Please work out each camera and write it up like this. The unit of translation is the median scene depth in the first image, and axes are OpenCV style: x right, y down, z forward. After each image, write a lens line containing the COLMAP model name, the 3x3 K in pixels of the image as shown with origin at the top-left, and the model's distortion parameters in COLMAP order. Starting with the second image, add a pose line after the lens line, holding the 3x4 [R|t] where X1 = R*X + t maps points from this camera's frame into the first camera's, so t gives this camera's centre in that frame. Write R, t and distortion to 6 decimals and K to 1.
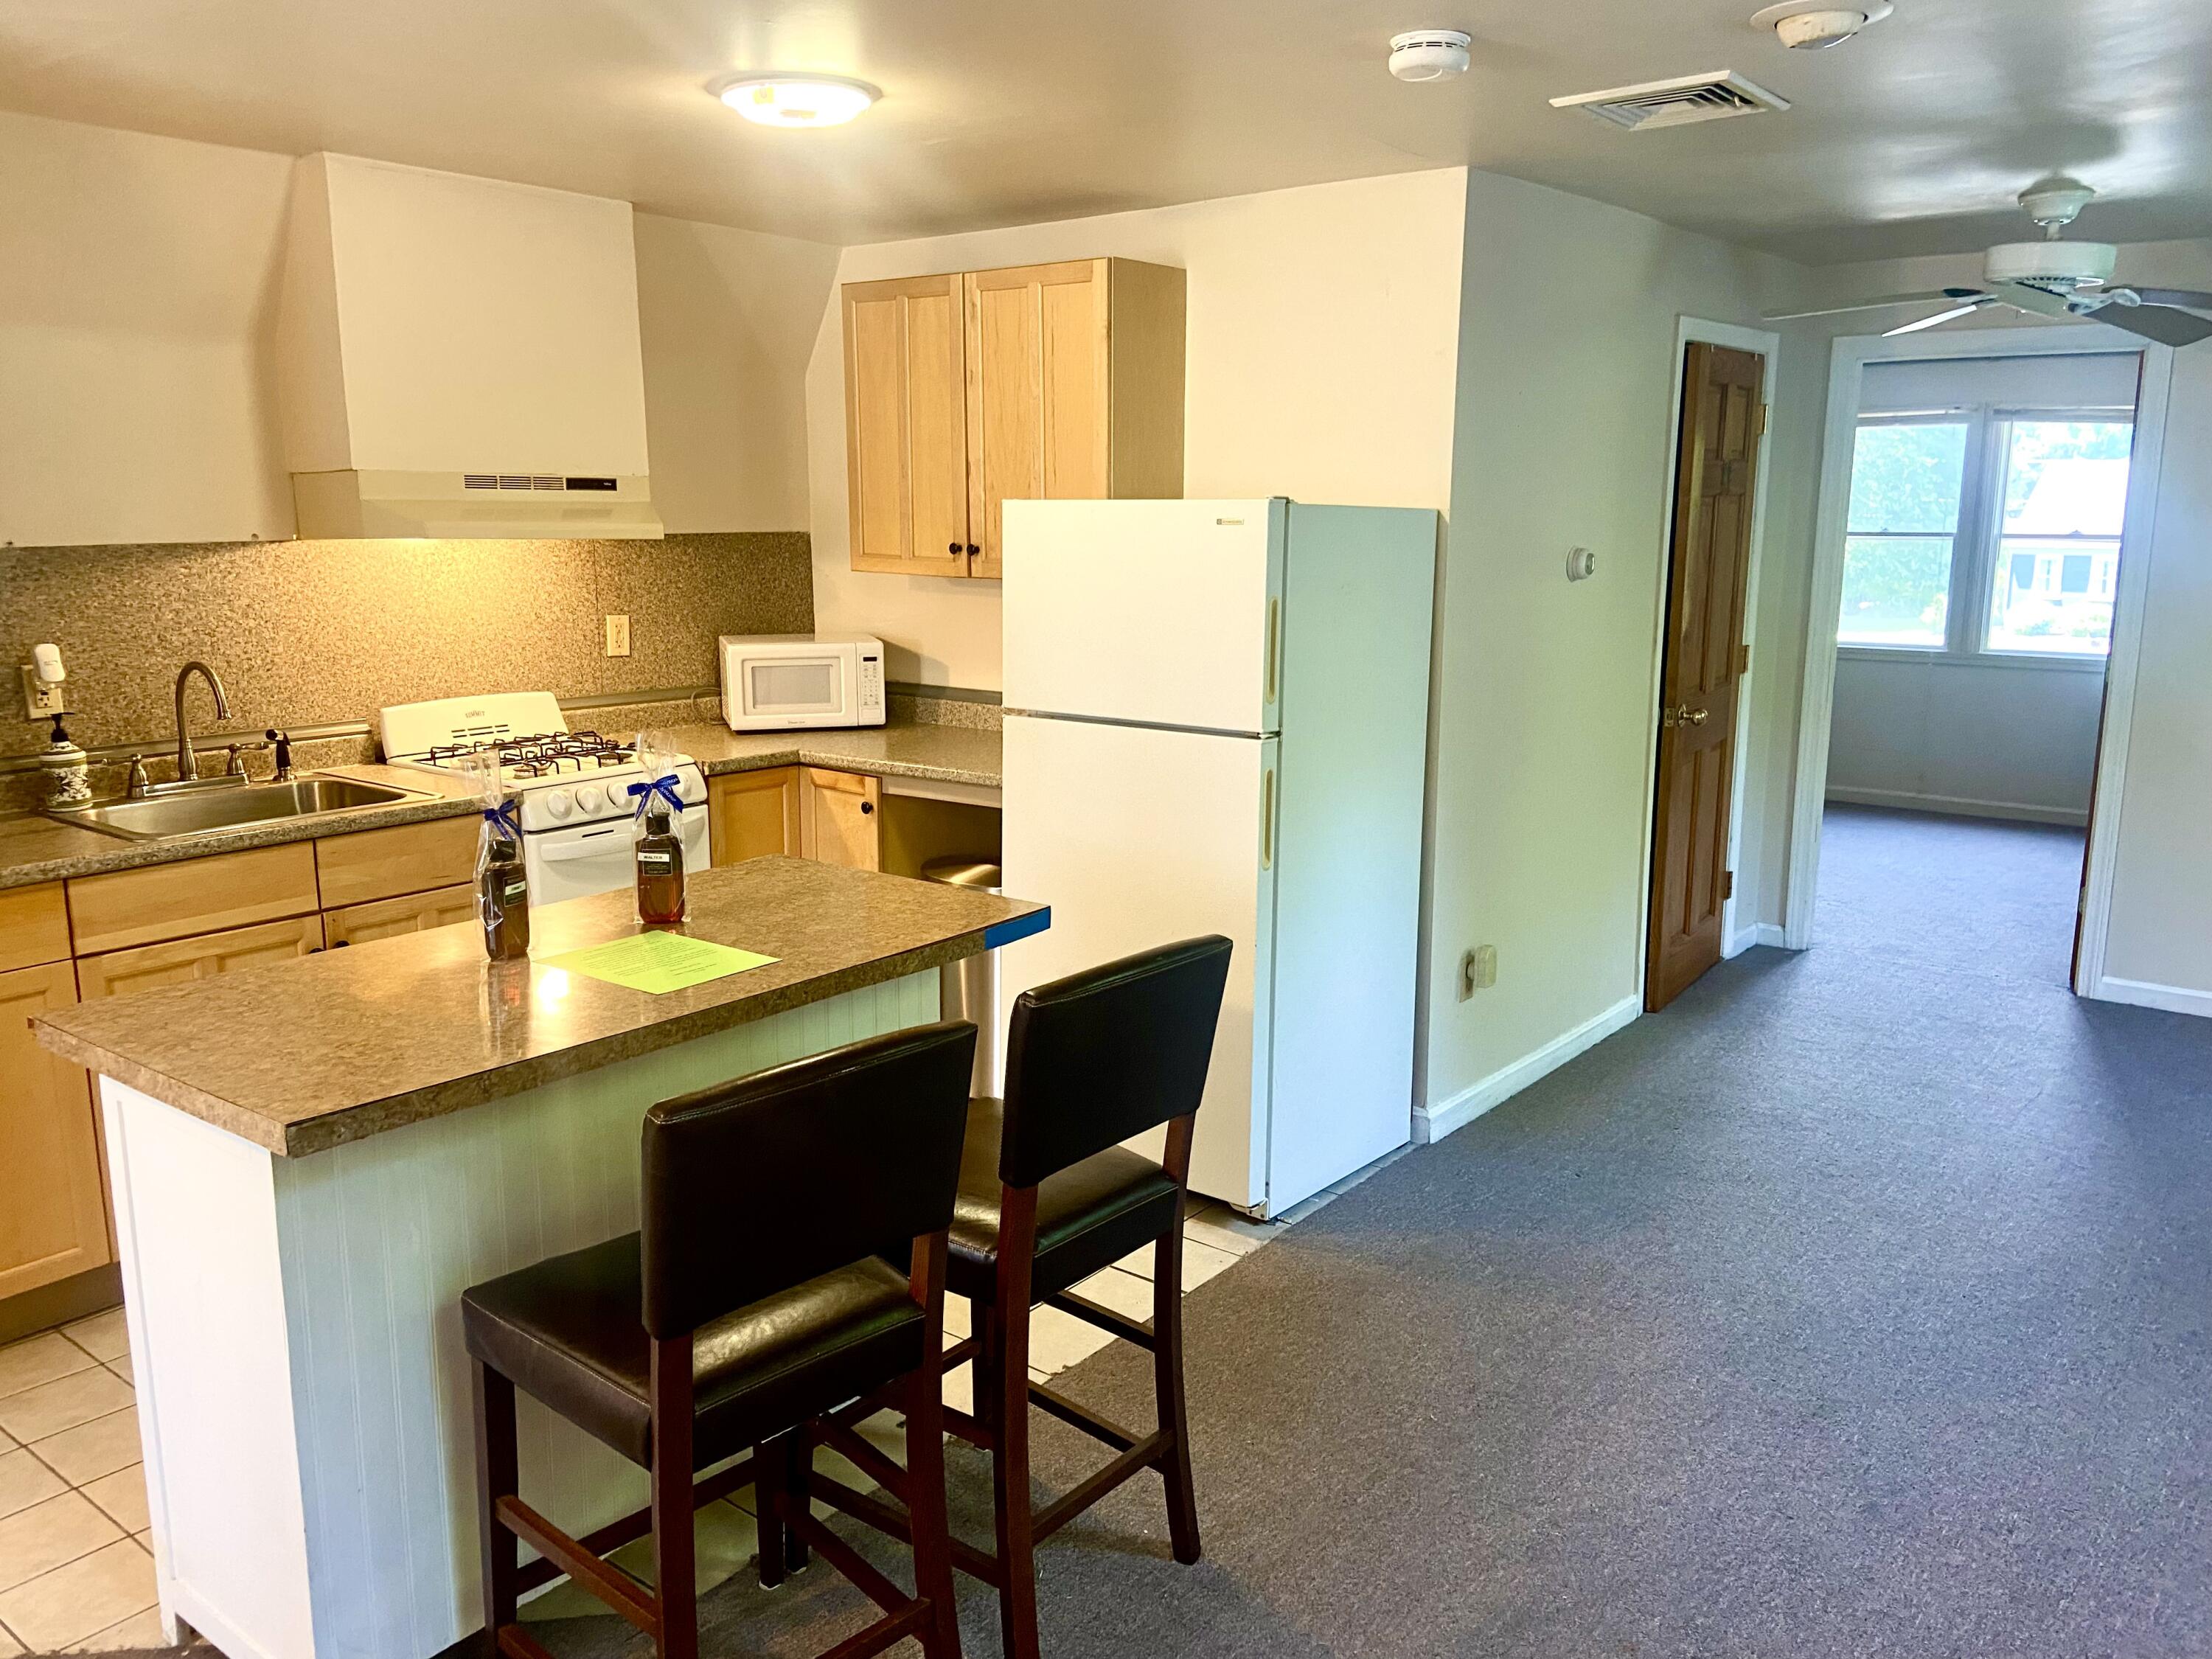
lens RADIAL K [[1692.4, 0, 1106.0], [0, 1692.4, 829.5], [0, 0, 1]] dist [0.069739, 0.002934]
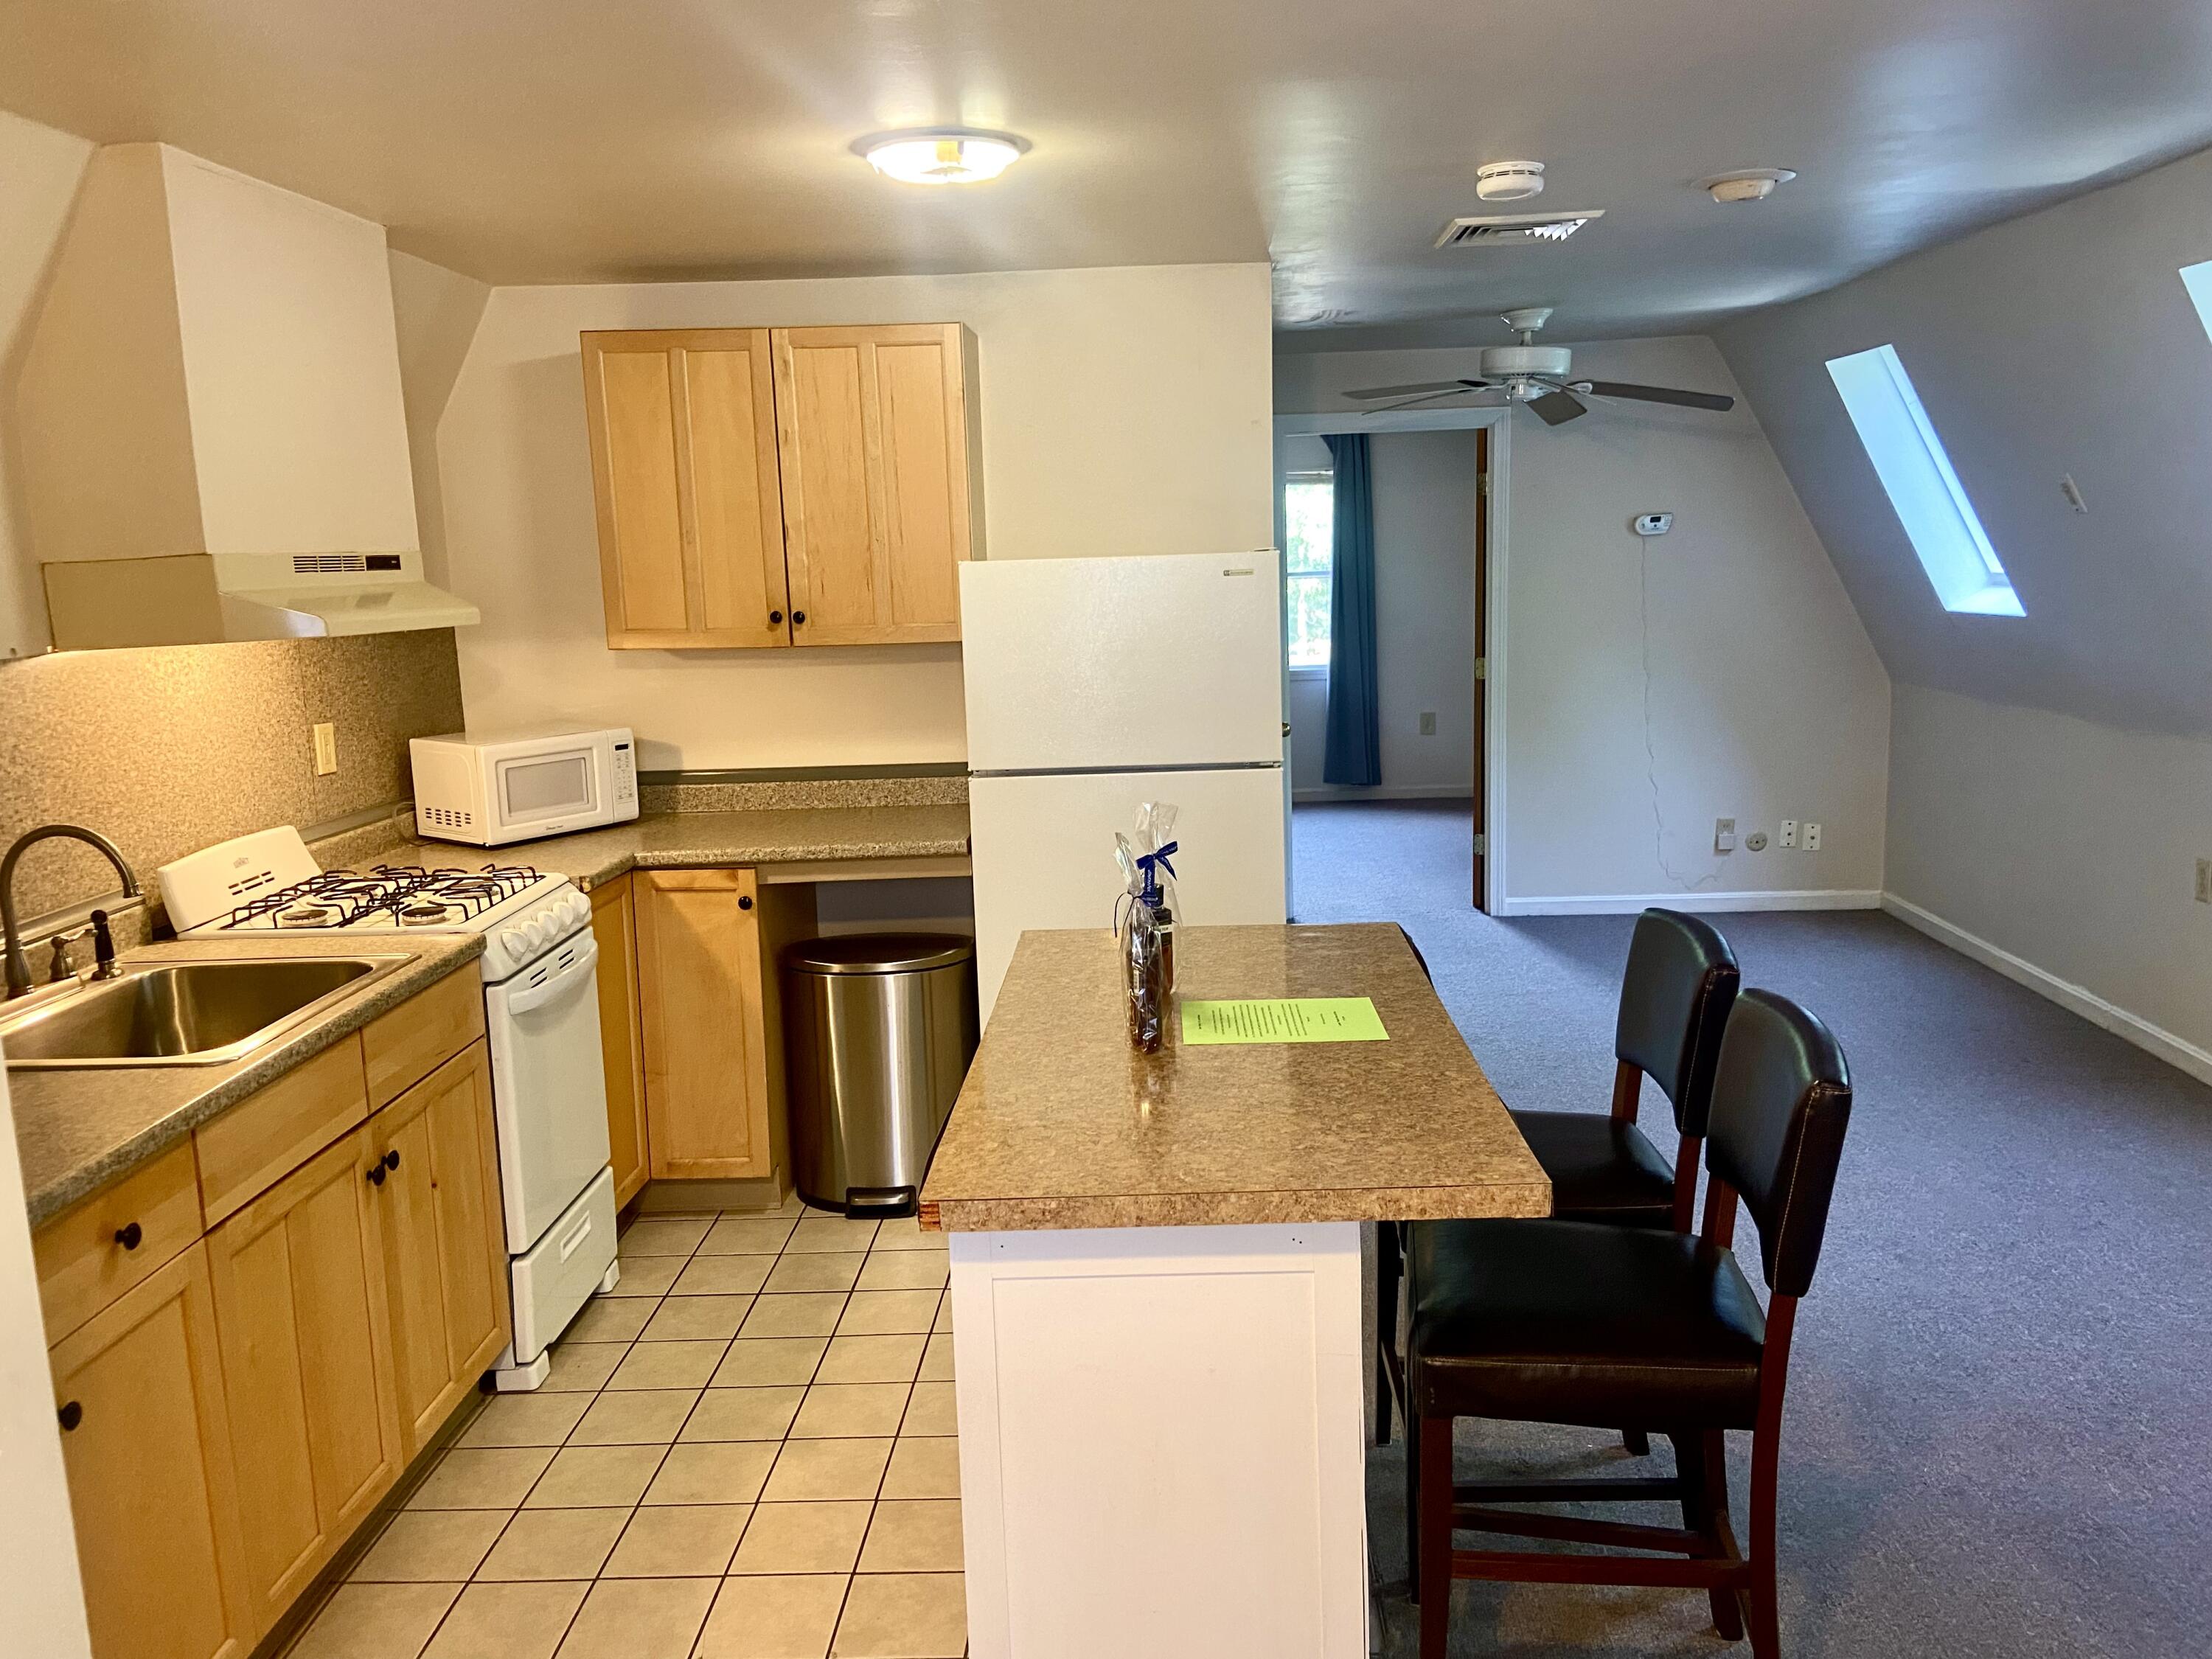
lens RADIAL K [[1721.3, 0, 1108.3], [0, 1721.3, 821.8], [0, 0, 1]] dist [0.071514, -0.005315]
pose [[0.801386, -0.123458, 0.585269, -0.526233], [0.146354, 0.989198, 0.008268, -0.035302], [-0.579967, 0.079030, 0.810797, 0.129360]]
